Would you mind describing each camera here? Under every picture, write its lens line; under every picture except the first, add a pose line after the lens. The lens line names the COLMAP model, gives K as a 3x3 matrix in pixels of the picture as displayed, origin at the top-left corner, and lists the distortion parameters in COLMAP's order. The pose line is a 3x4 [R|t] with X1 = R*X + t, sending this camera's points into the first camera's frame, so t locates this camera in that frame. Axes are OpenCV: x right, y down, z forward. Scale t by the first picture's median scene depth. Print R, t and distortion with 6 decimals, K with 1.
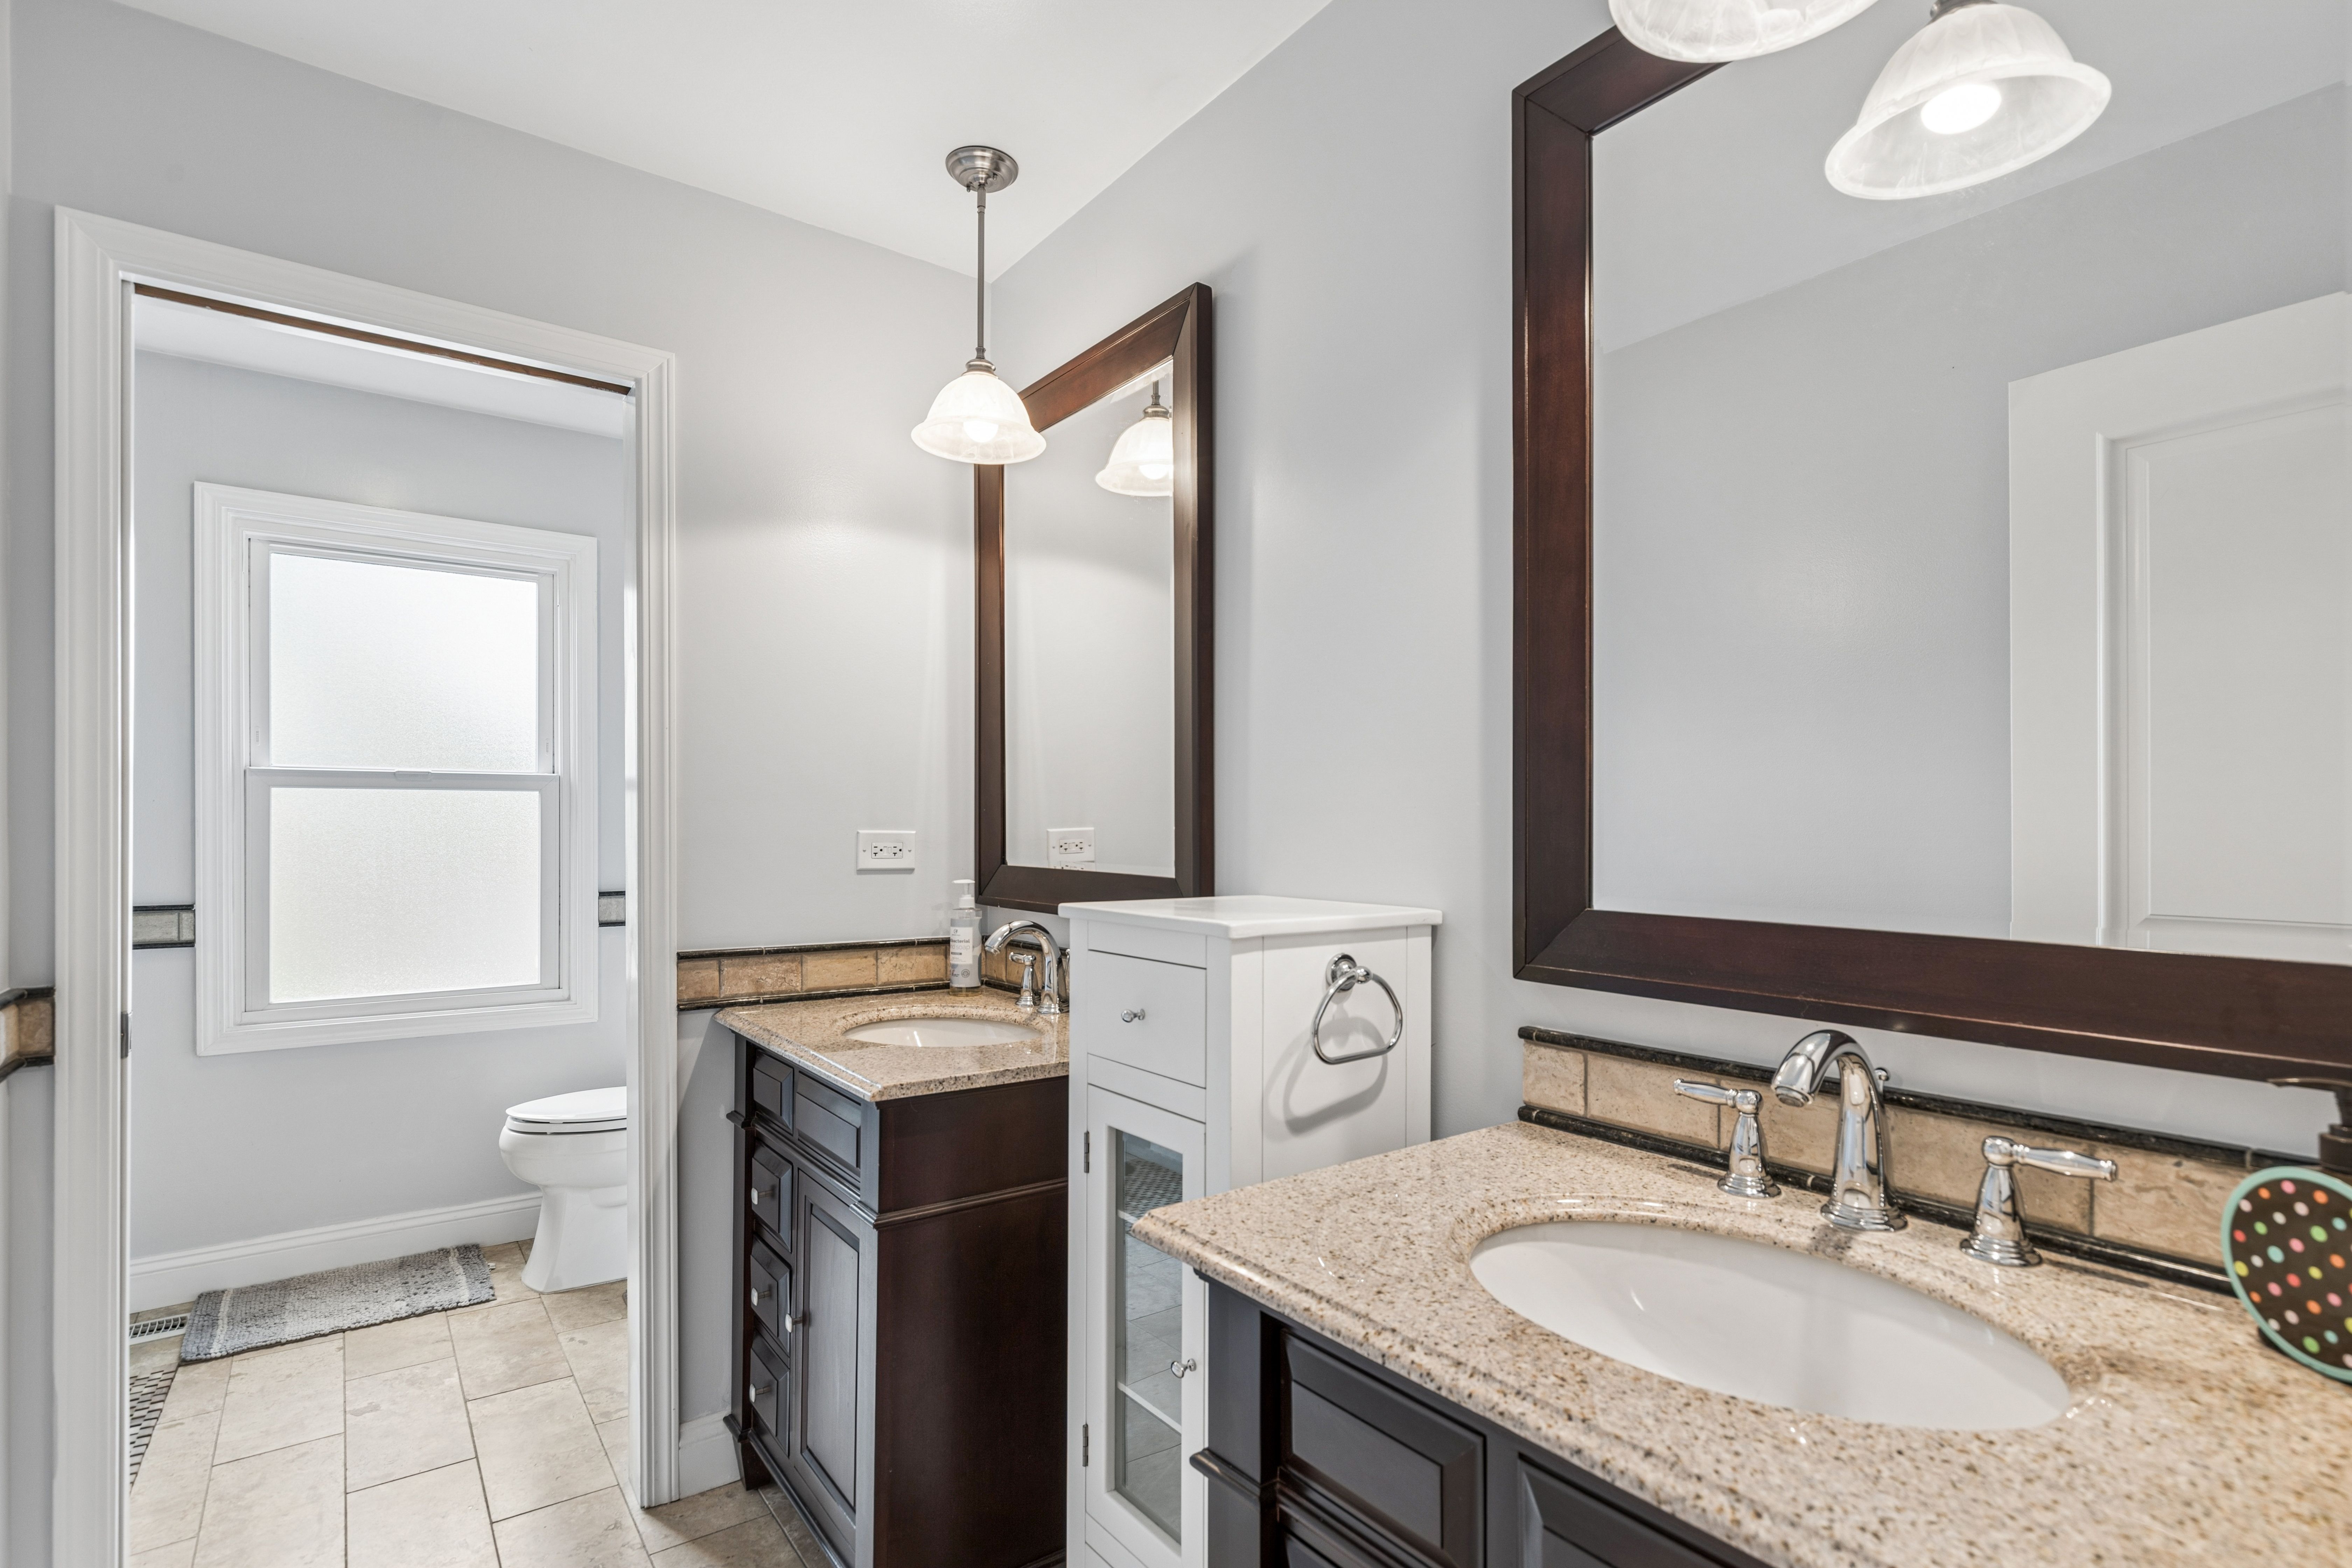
lens RADIAL K [[1115.1, 0, 1175.6], [0, 1115.1, 805.0], [0, 0, 1]] dist [0.000122, -0.000783]
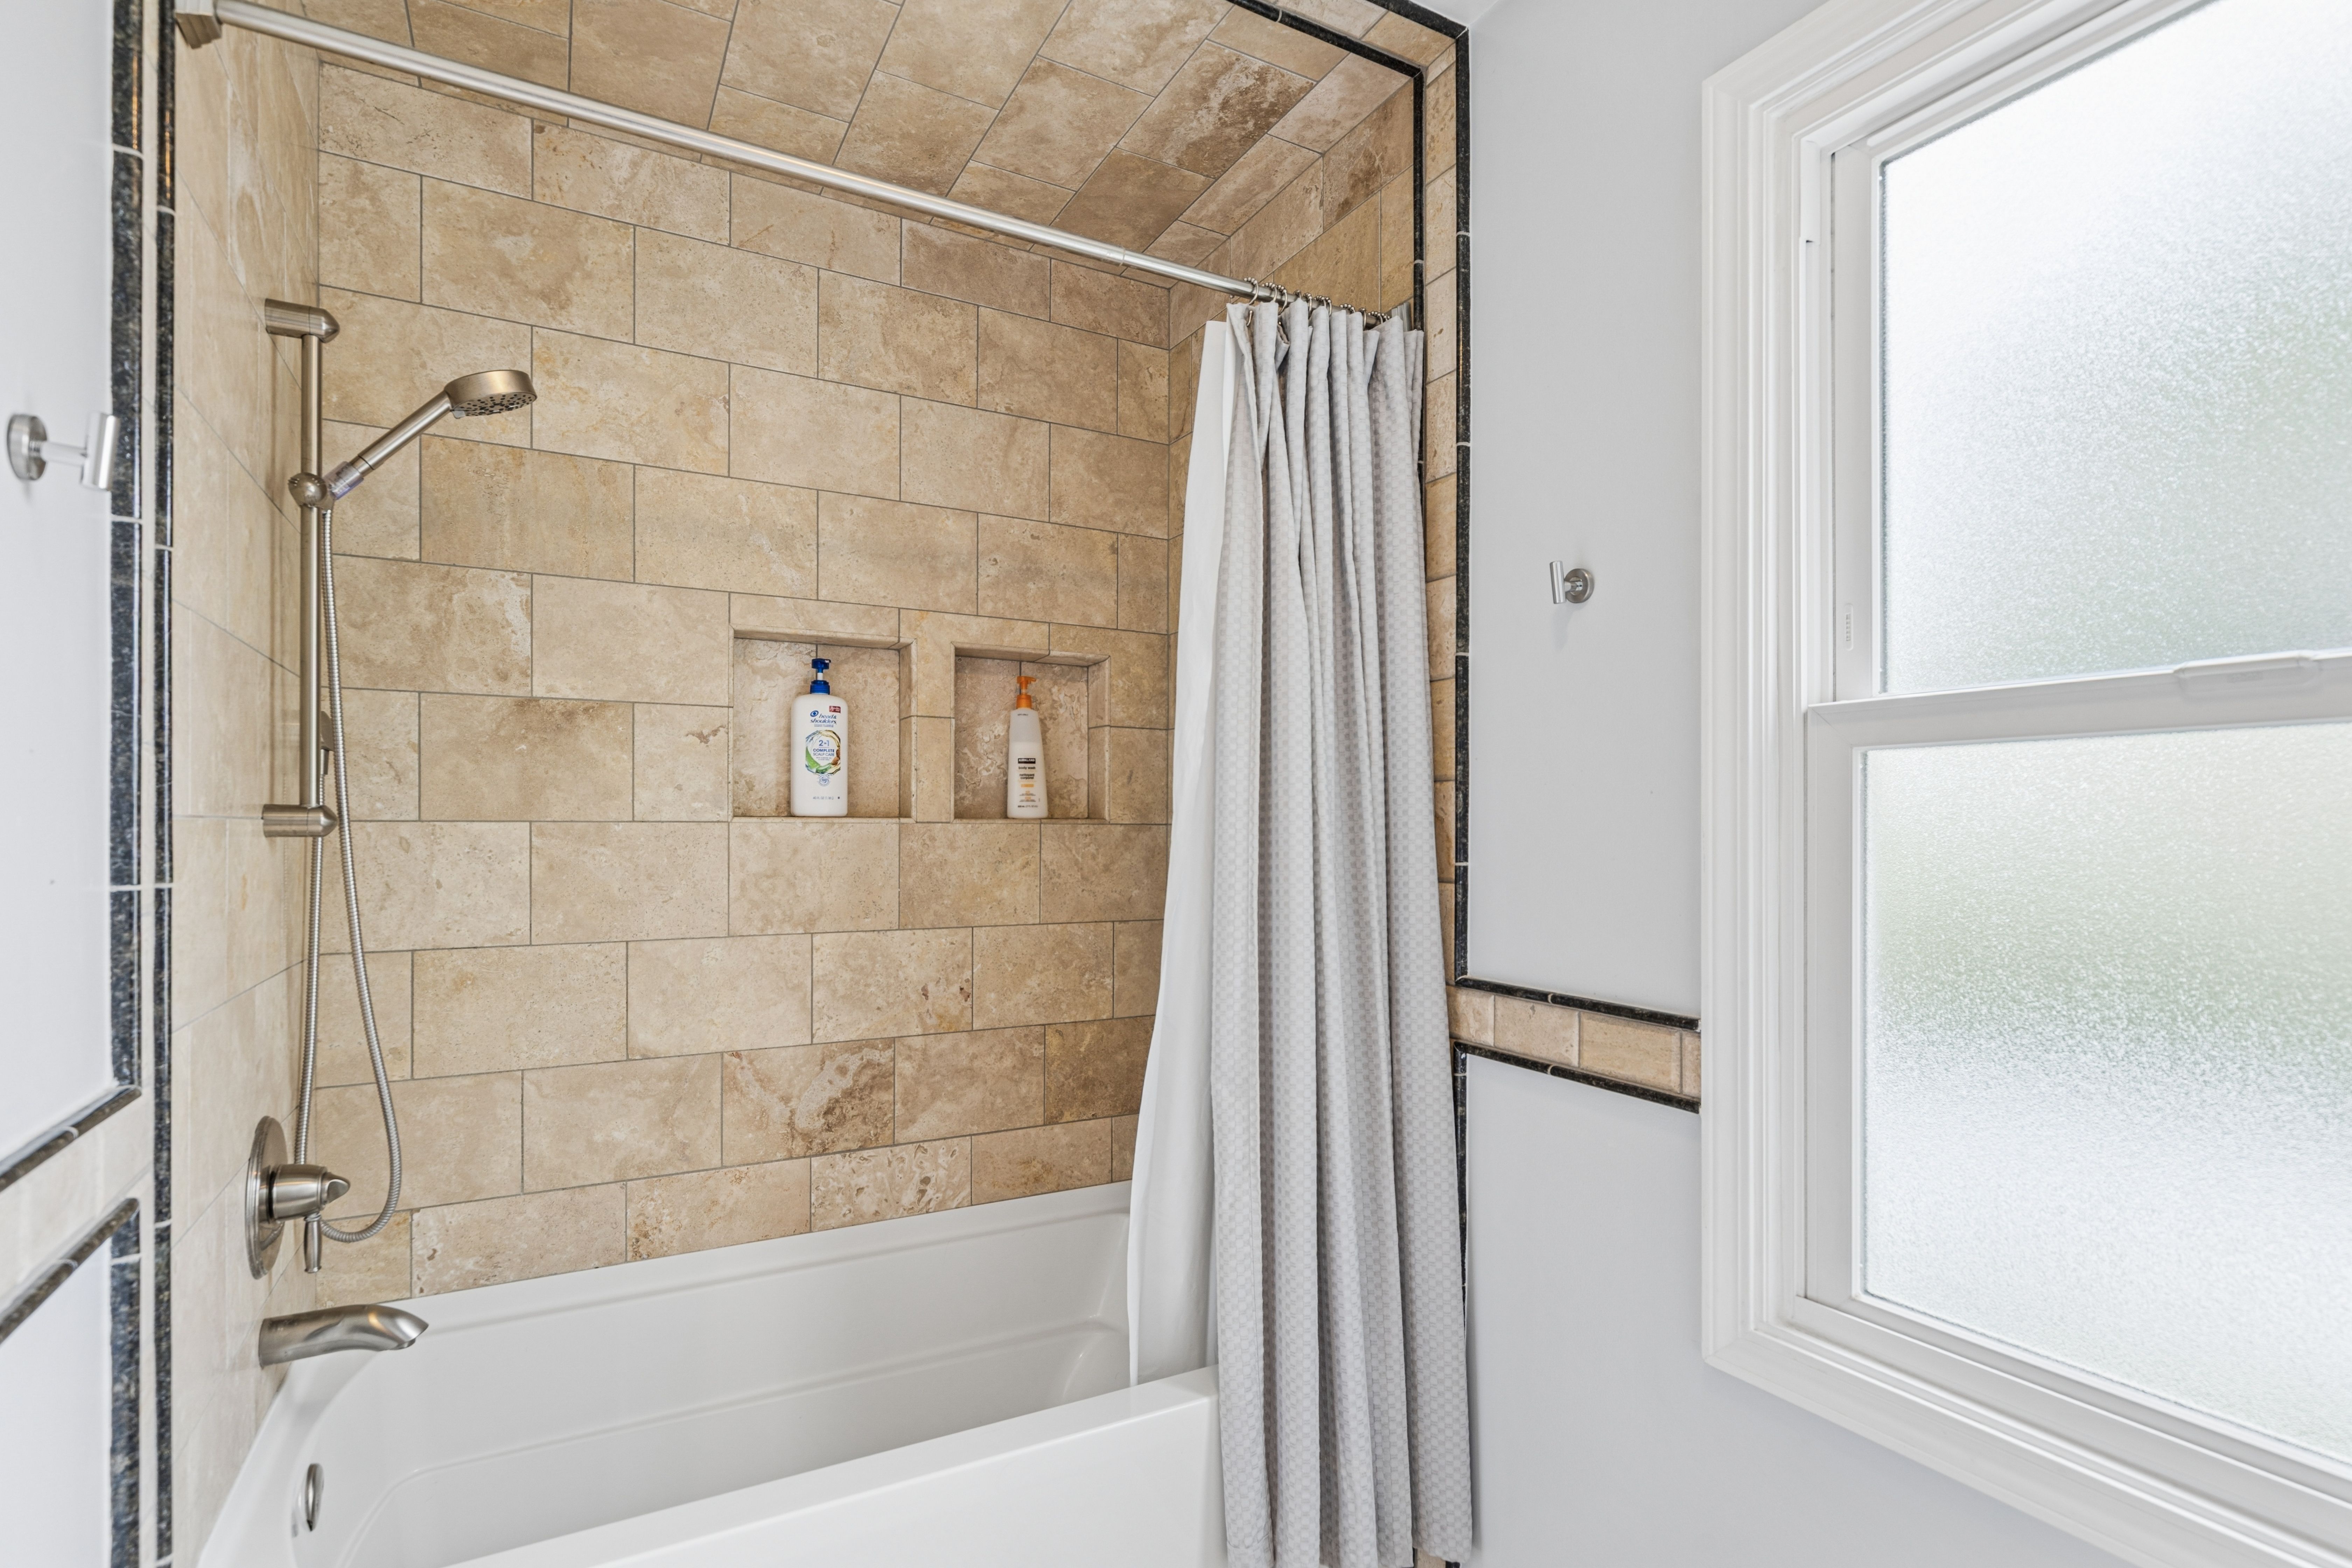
lens RADIAL K [[1115.1, 0, 1175.6], [0, 1115.1, 805.0], [0, 0, 1]] dist [0.000122, -0.000783]
pose [[-0.142705, -0.011929, -0.989693, -0.402014], [0.009369, 0.999866, -0.013403, 0.007690], [0.989721, -0.011185, -0.142574, 0.846946]]
